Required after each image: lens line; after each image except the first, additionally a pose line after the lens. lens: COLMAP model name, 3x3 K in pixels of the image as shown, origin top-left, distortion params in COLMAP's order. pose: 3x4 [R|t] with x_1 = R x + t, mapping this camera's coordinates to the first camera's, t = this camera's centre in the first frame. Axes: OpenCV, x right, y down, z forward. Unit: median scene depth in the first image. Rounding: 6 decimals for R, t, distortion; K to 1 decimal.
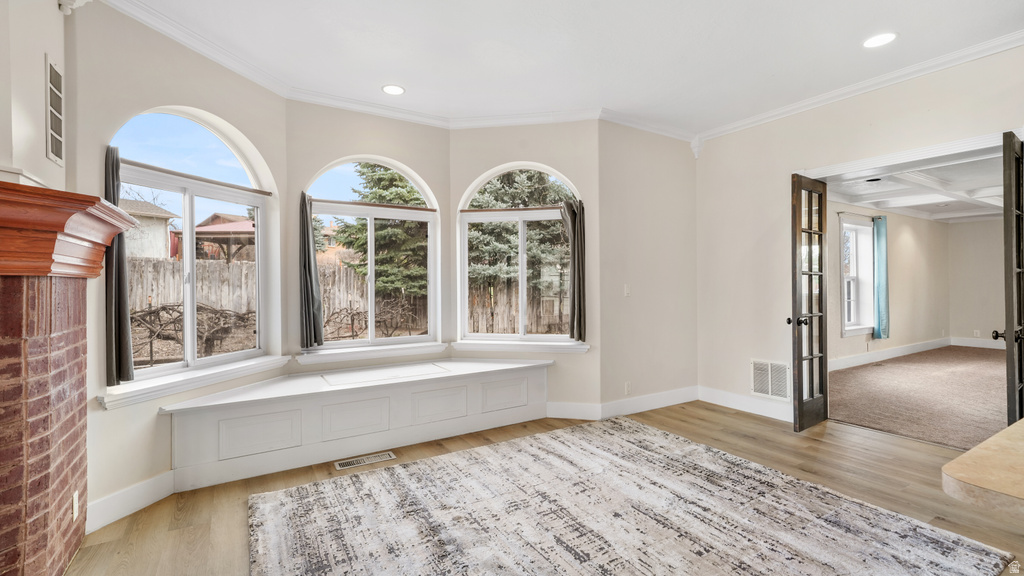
lens RADIAL K [[452.6, 0, 513.0], [0, 452.6, 281.3], [0, 0, 1]] dist [-0.000531, 0.000681]
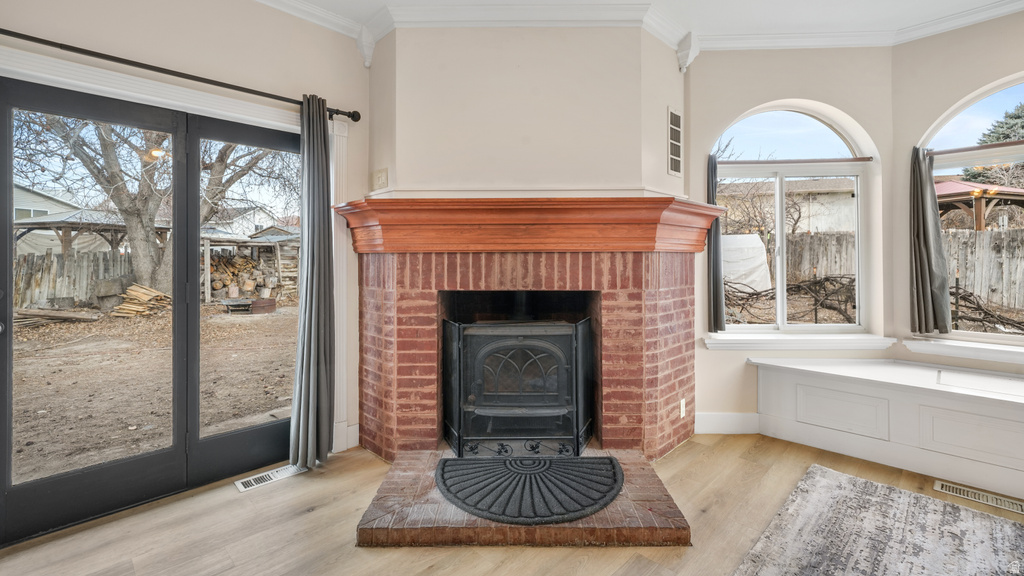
lens RADIAL K [[447.9, 0, 510.1], [0, 447.9, 256.3], [0, 0, 1]] dist [0.001198, 0.000452]
pose [[0.217773, -0.000128, -0.975999, 0.280634], [0.005700, 0.999983, 0.001141, -0.000164], [0.975983, -0.005812, 0.217770, 0.124240]]
